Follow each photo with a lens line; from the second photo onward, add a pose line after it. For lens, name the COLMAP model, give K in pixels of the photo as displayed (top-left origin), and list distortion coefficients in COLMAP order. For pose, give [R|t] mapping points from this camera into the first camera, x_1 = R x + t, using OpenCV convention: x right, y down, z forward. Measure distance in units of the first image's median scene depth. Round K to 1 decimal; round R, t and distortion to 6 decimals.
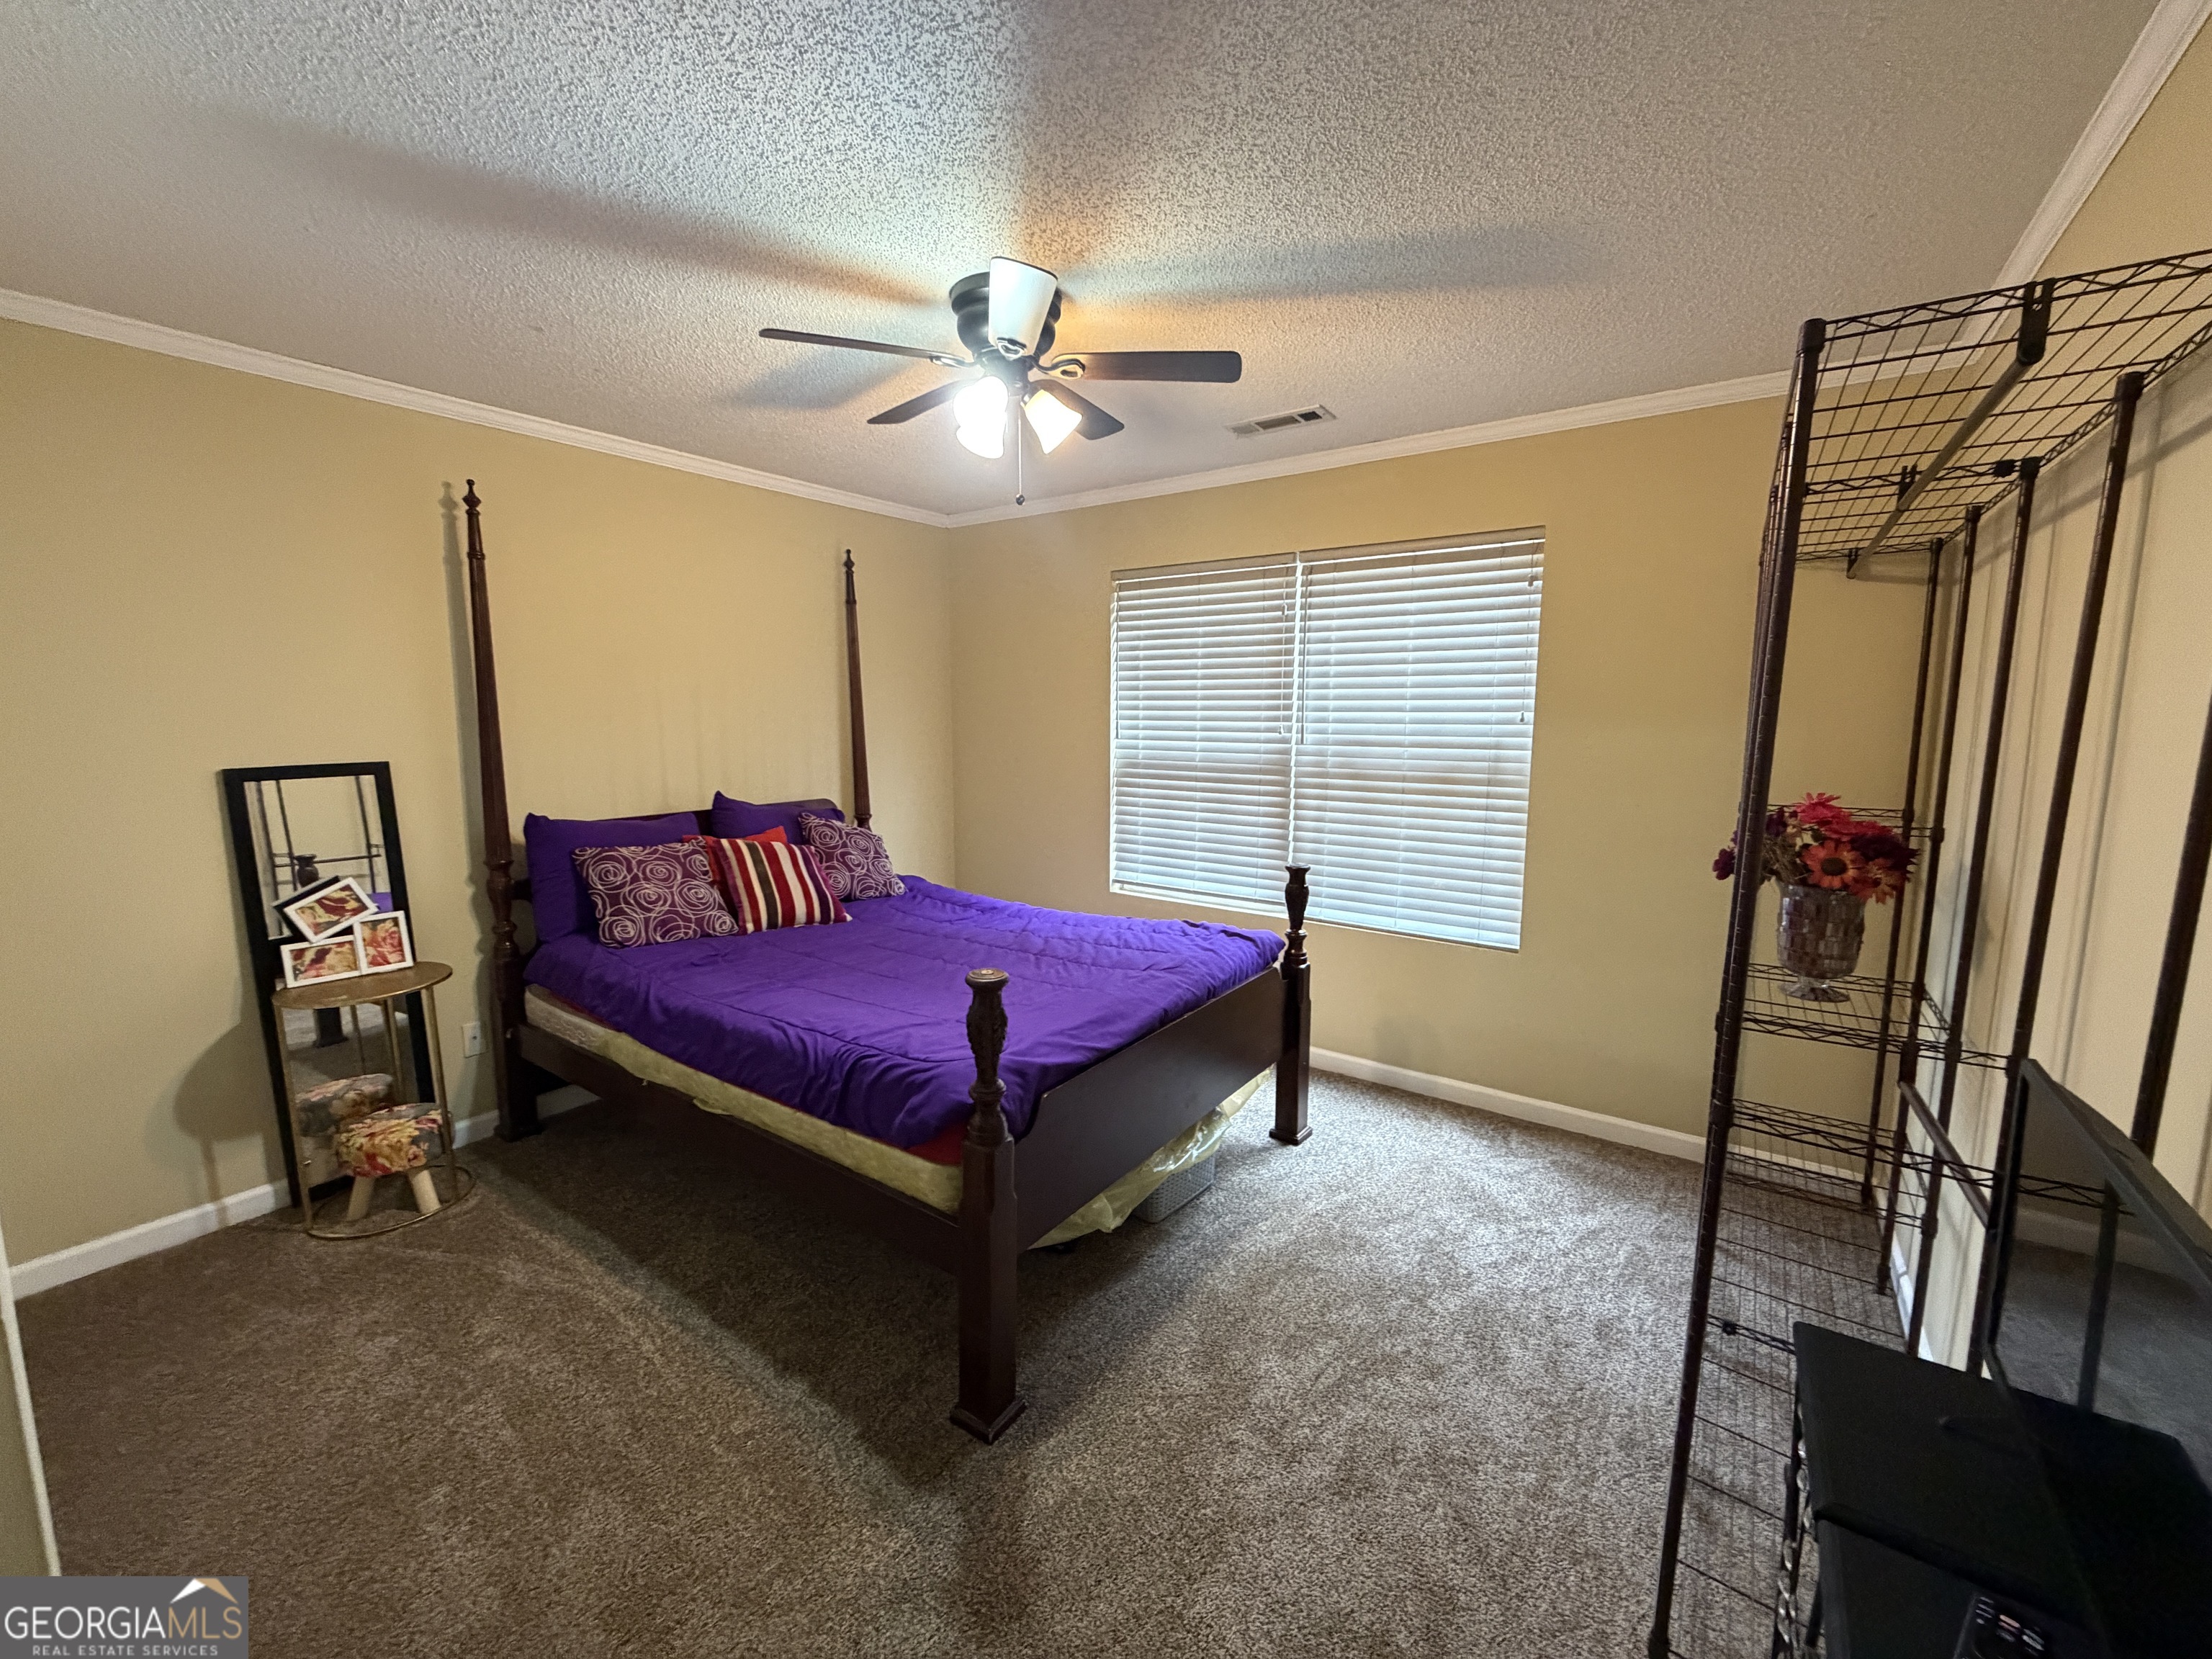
lens RADIAL K [[879.2, 0, 1103.5], [0, 879.2, 830.5], [0, 0, 1]] dist [-0.000624, 0.000100]
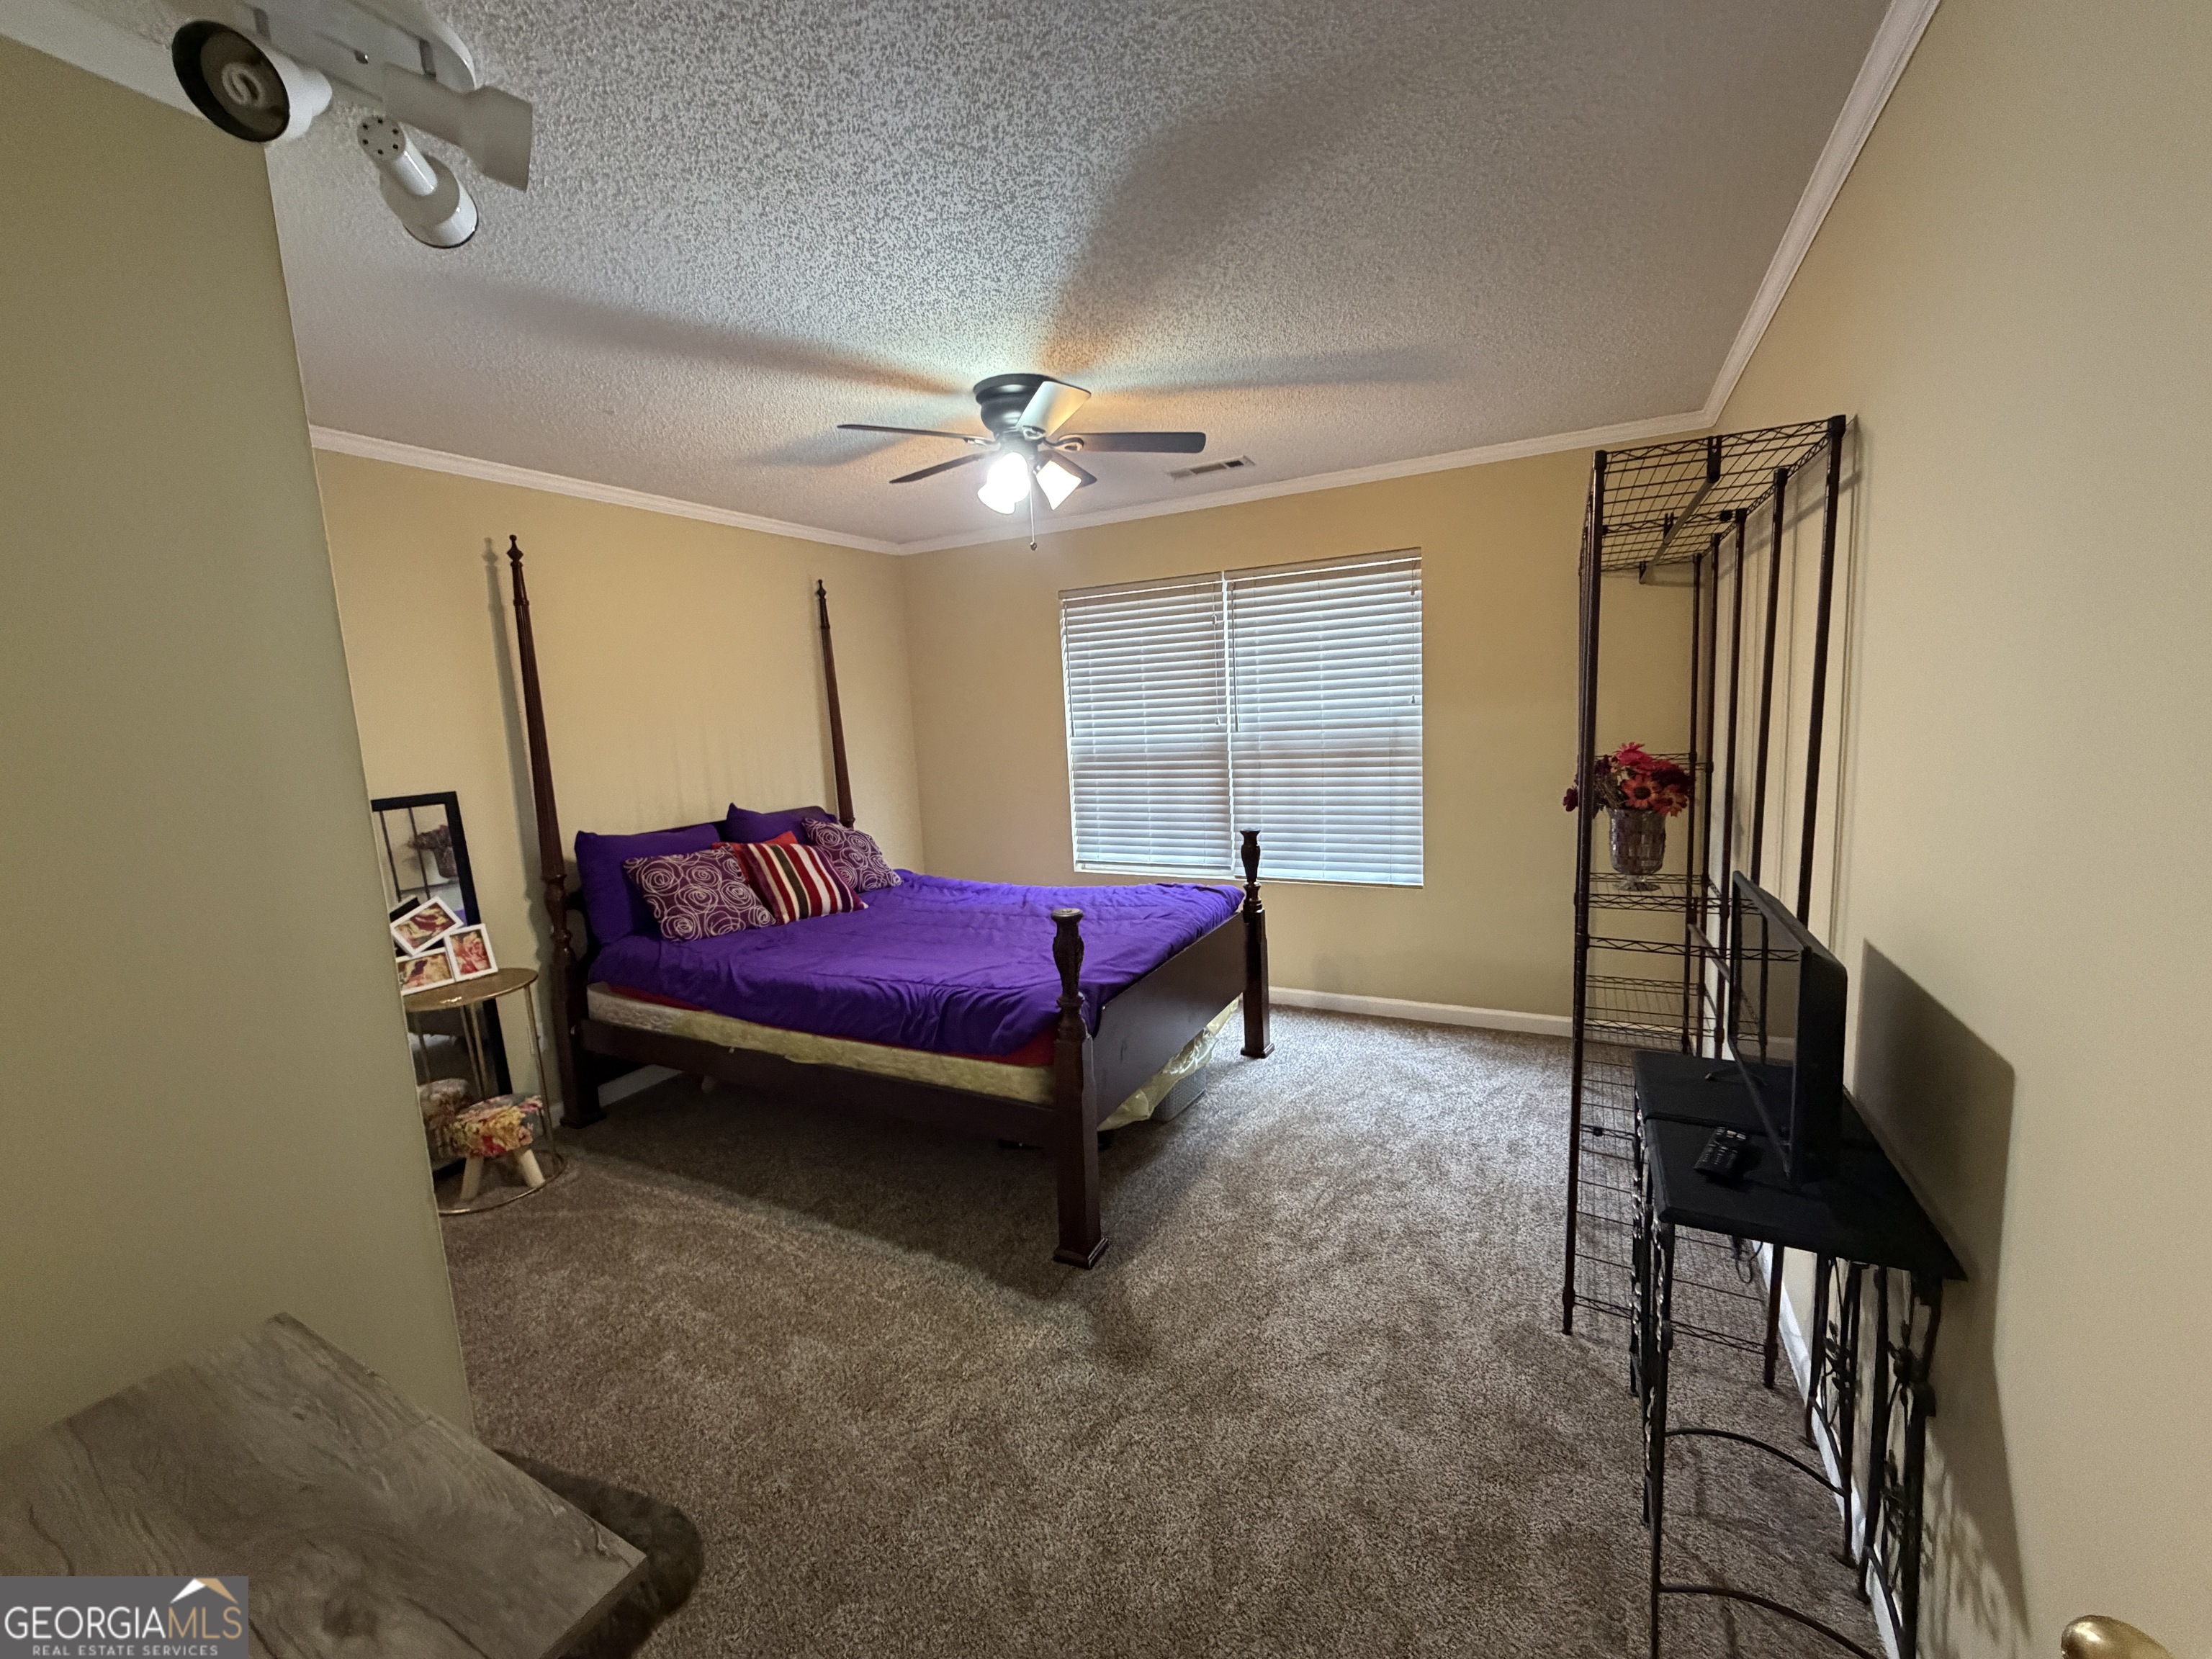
lens RADIAL K [[879.2, 0, 1103.5], [0, 879.2, 830.5], [0, 0, 1]] dist [-0.000624, 0.000100]
pose [[0.989072, -0.070378, 0.129554, -0.163336], [0.070697, 0.997496, 0.002143, 0.028258], [-0.129381, 0.007040, 0.991570, -0.220827]]
